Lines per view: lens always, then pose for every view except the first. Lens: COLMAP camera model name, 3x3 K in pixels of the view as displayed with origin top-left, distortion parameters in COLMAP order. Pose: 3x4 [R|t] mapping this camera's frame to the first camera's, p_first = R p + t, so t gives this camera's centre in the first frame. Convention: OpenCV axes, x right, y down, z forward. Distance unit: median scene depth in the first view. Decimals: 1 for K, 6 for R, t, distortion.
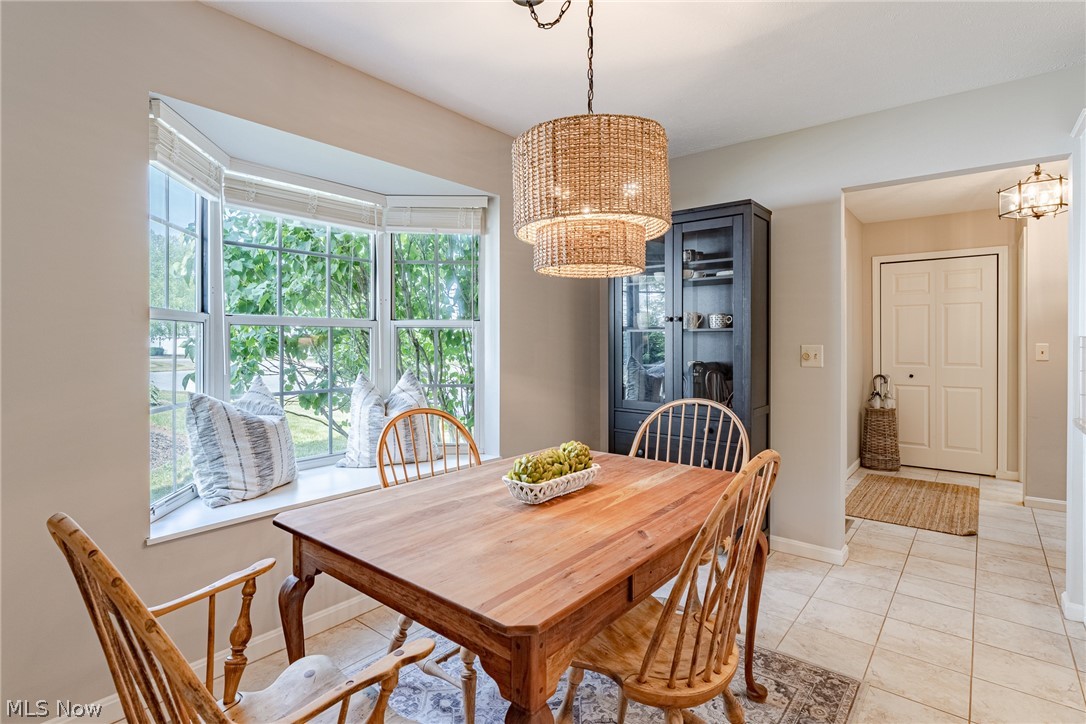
lens RADIAL K [[548.8, 0, 536.7], [0, 548.8, 341.5], [0, 0, 1]] dist [0.001877, -0.000218]
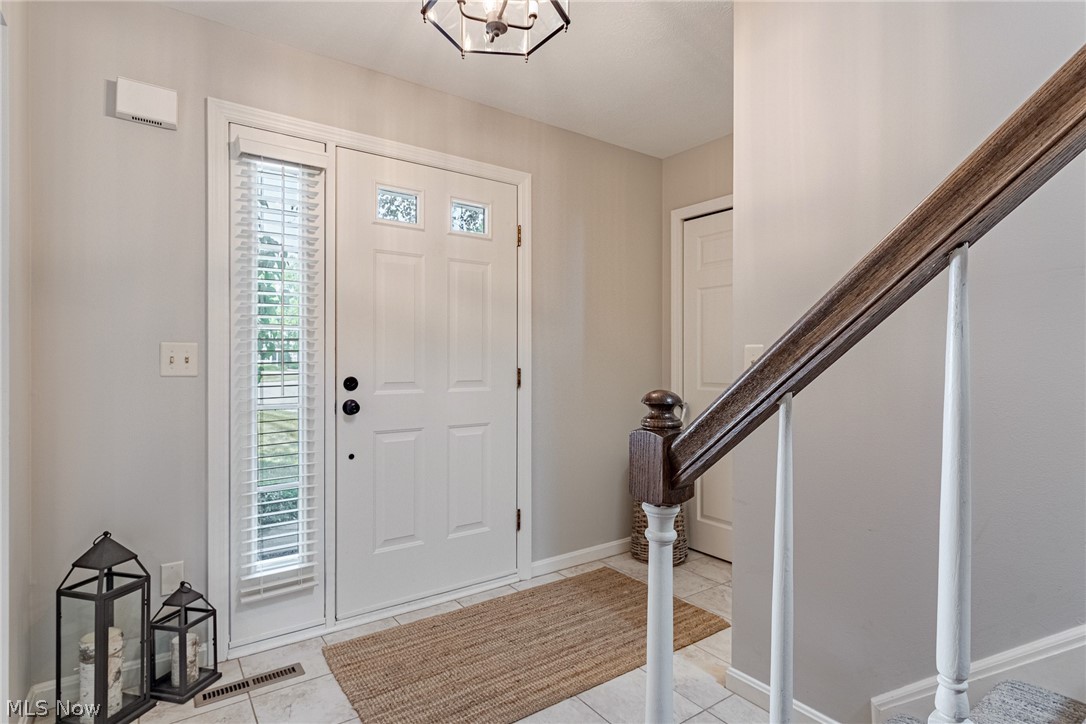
lens RADIAL K [[556.4, 0, 543.0], [0, 556.4, 362.0], [0, 0, 1]] dist [0.003439, 0.000507]
pose [[0.966072, 0.002252, -0.258262, 0.670442], [-0.000411, 0.999974, 0.007180, 0.011118], [0.258271, -0.006830, 0.966048, 0.381491]]
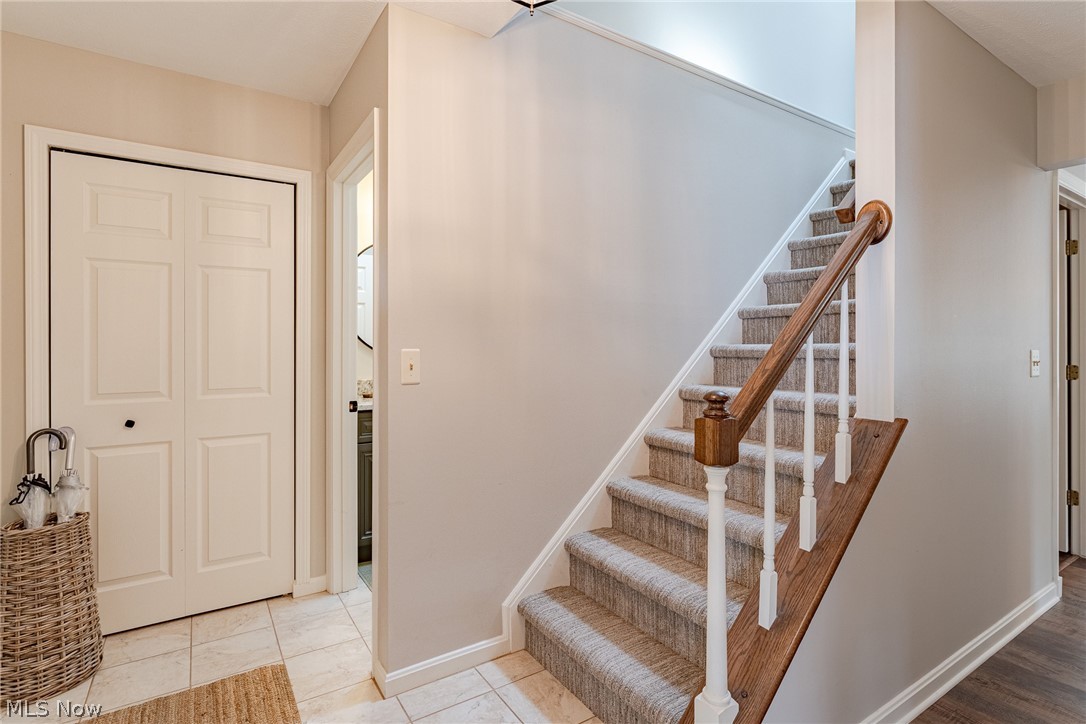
lens RADIAL K [[534.0, 0, 543.8], [0, 534.0, 345.6], [0, 0, 1]] dist [-0.003034, -0.000355]
pose [[0.301496, -0.000989, 0.953467, 0.386375], [-0.000625, 0.999999, 0.001235, 0.000044], [-0.953467, -0.000968, 0.301495, 0.571972]]
